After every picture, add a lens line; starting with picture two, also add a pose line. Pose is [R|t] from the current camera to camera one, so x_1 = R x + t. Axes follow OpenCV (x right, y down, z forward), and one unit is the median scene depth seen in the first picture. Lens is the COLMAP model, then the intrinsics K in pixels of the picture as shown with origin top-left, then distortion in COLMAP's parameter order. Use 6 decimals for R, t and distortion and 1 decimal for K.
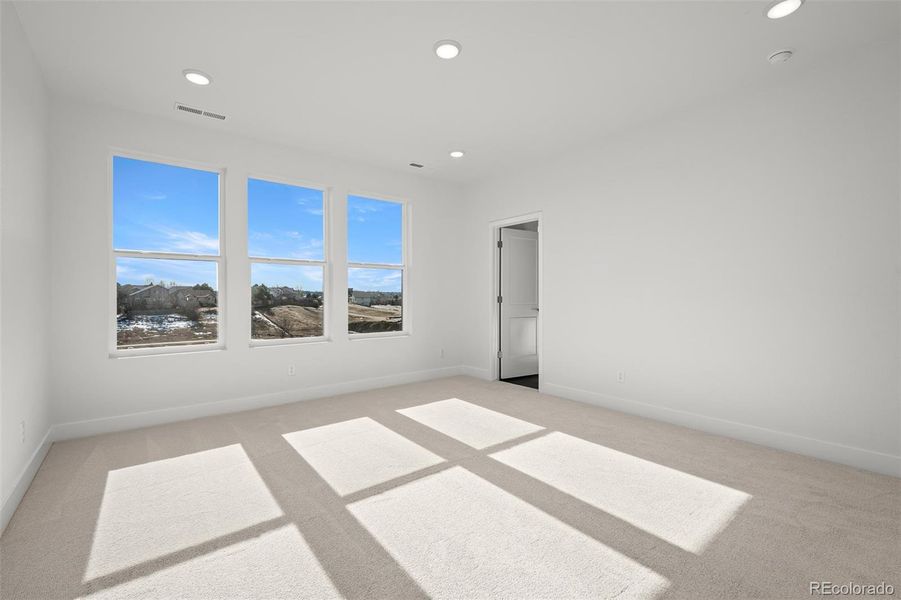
lens RADIAL K [[415.3, 0, 489.0], [0, 415.3, 295.2], [0, 0, 1]] dist [0.000621, 0.000100]
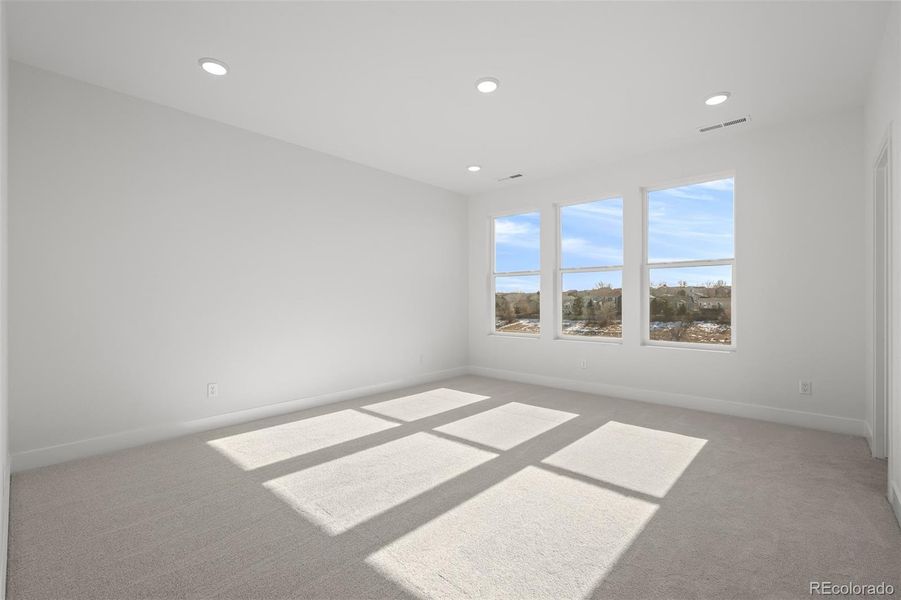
lens RADIAL K [[406.2, 0, 444.6], [0, 406.2, 295.2], [0, 0, 1]] dist [0.000507, 0.000155]
pose [[0.147879, 0.000510, -0.989005, 0.814409], [-0.001180, 0.999999, 0.000339, -0.019401], [0.989005, 0.001117, 0.147880, 0.574159]]
